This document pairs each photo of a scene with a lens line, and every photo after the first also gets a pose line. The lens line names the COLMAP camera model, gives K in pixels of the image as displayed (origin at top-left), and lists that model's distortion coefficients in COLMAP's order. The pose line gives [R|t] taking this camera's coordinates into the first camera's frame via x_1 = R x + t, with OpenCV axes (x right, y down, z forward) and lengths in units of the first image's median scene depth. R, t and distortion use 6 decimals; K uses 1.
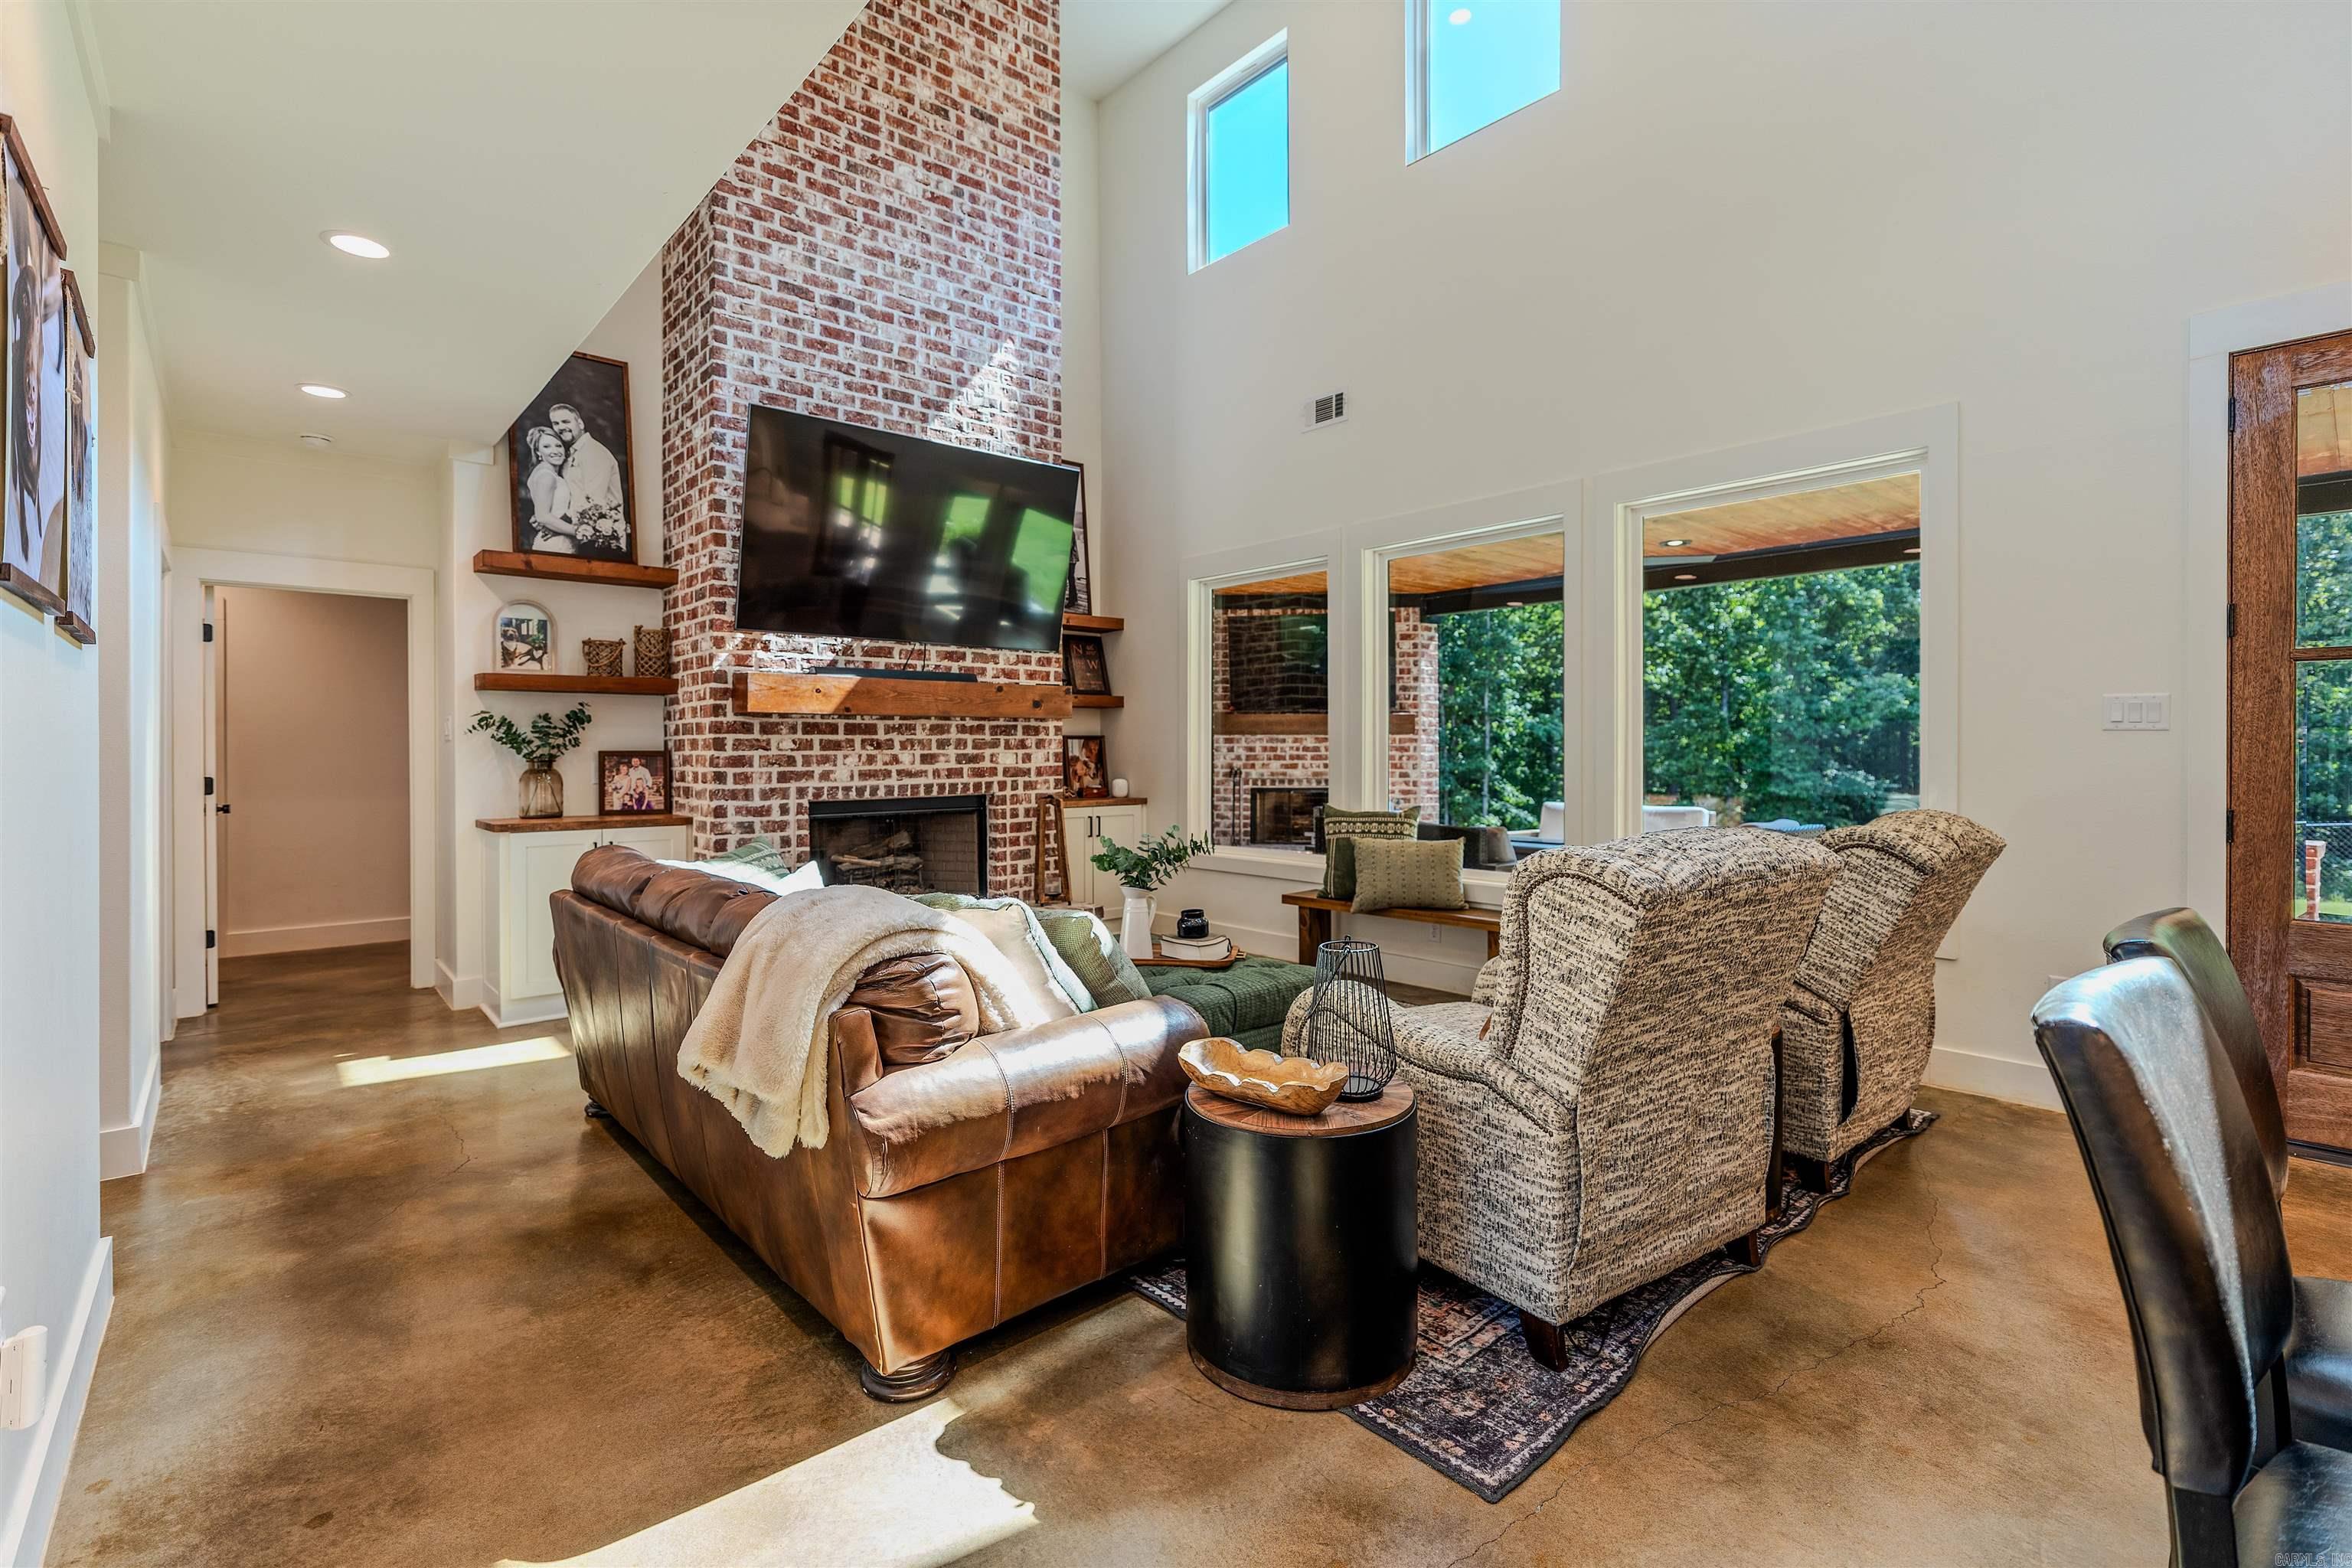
lens RADIAL K [[1063.6, 0, 1182.9], [0, 1063.6, 746.7], [0, 0, 1]] dist [-0.002127, 0.000383]
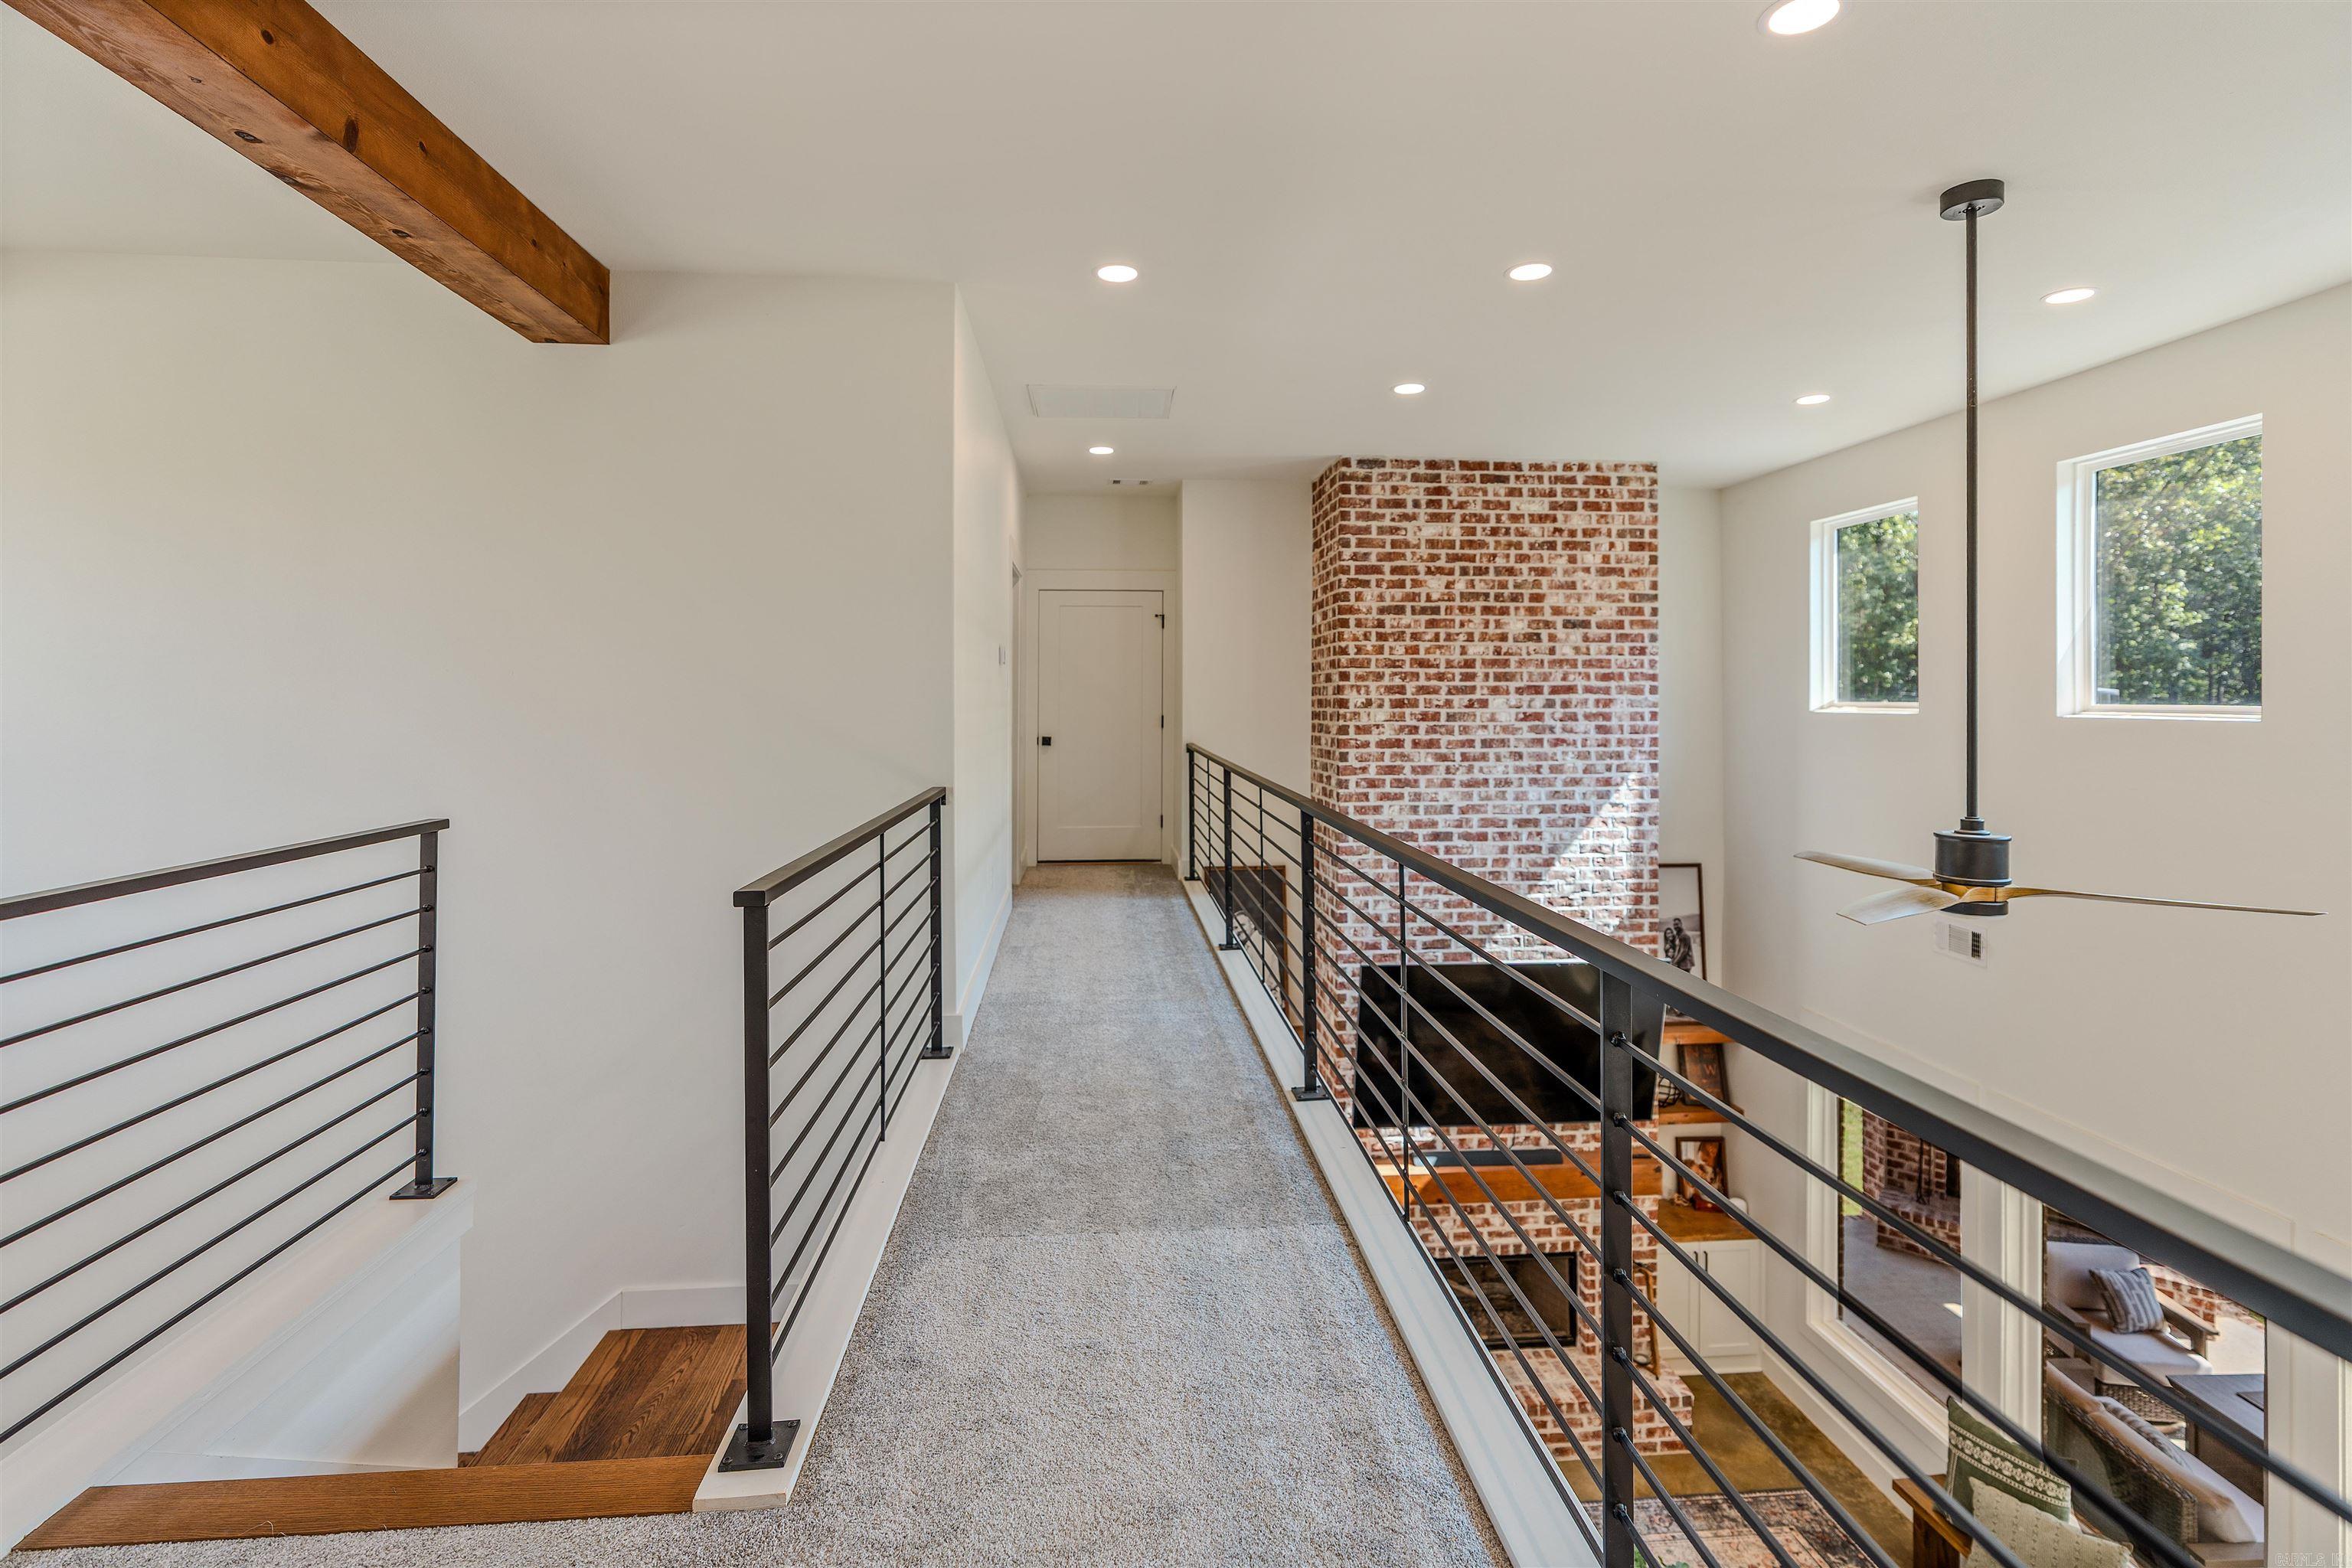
lens RADIAL K [[1081.7, 0, 1179.6], [0, 1081.7, 691.8], [0, 0, 1]] dist [-0.009299, 0.000526]
pose [[0.797594, 0.002197, -0.603190, 0.164203], [-0.005209, 0.999981, -0.003246, -0.551348], [0.603172, 0.005731, 0.797591, -0.128162]]
